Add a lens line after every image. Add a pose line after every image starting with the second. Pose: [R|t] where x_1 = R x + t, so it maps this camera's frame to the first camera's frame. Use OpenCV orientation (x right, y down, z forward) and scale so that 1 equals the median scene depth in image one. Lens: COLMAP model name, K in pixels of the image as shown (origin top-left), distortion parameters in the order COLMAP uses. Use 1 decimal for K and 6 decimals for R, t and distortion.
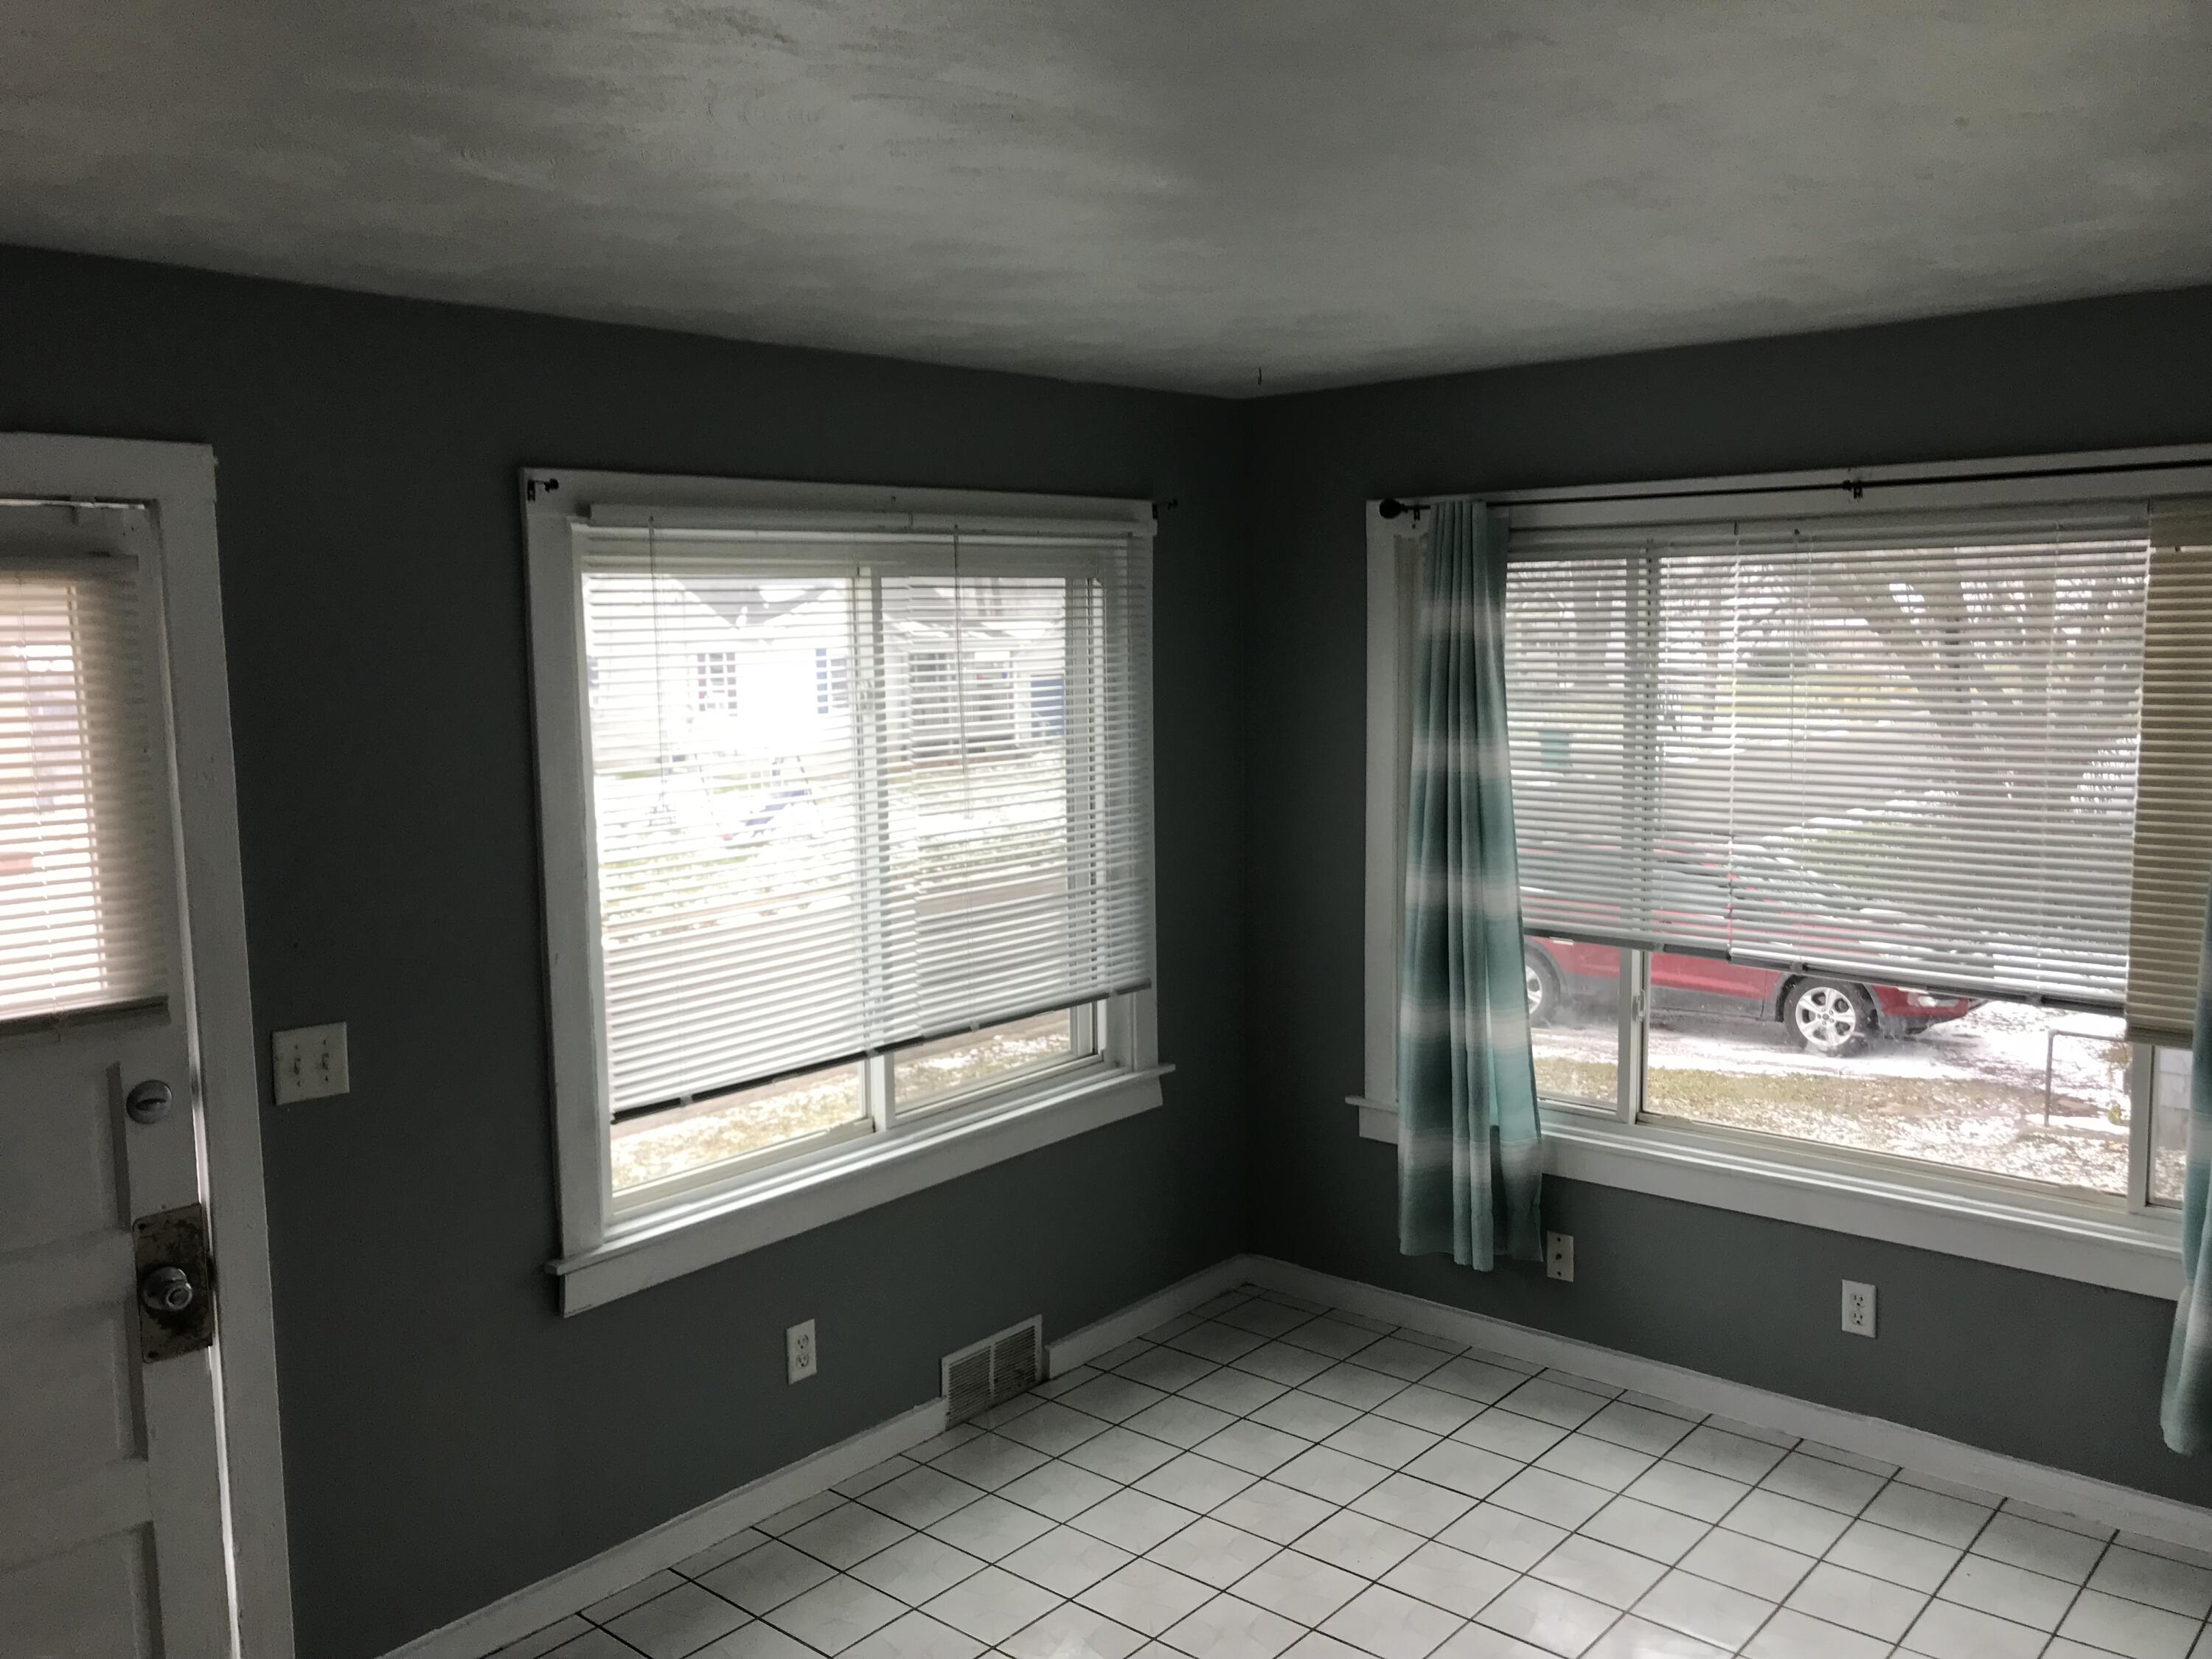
lens RADIAL K [[1812.3, 0, 1096.8], [0, 1812.3, 819.2], [0, 0, 1]] dist [0.045888, -0.078266]
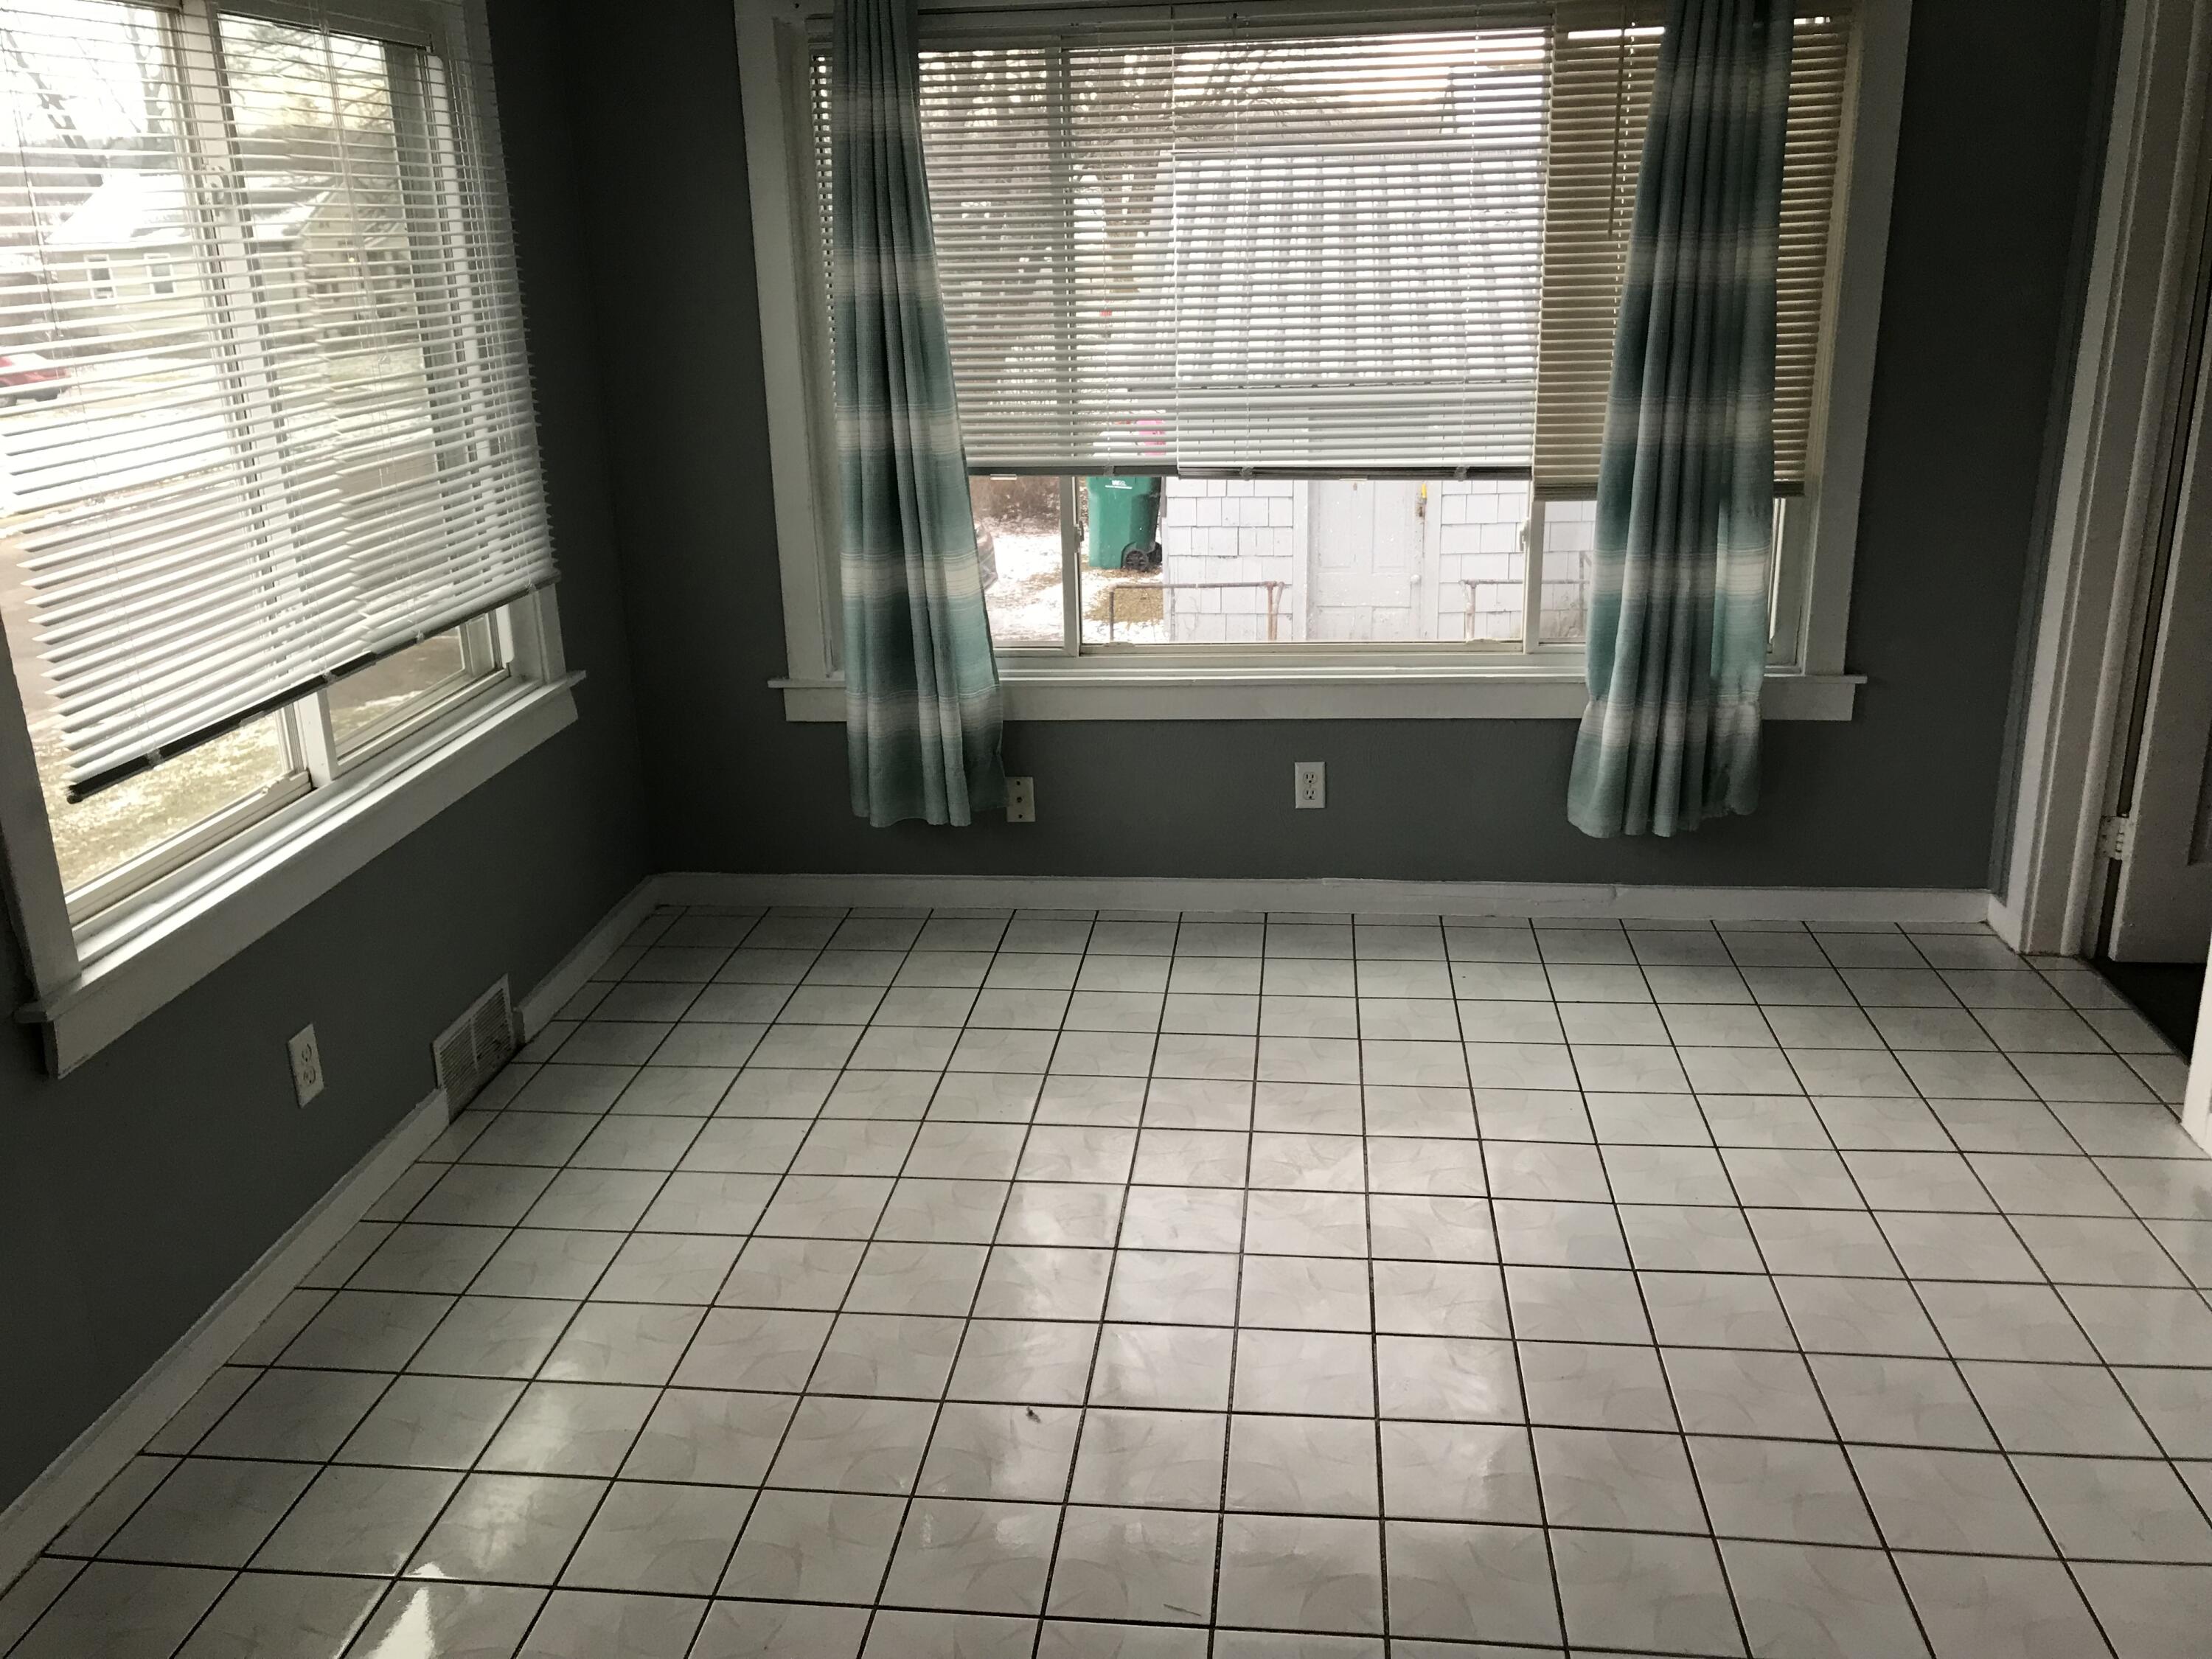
lens RADIAL K [[1812.3, 0, 1096.8], [0, 1812.3, 819.2], [0, 0, 1]] dist [0.045888, -0.078266]
pose [[0.828484, -0.181585, 0.529756, -0.247441], [0.078002, 0.974167, 0.211929, 0.044518], [-0.554554, -0.134258, 0.821246, 0.163416]]
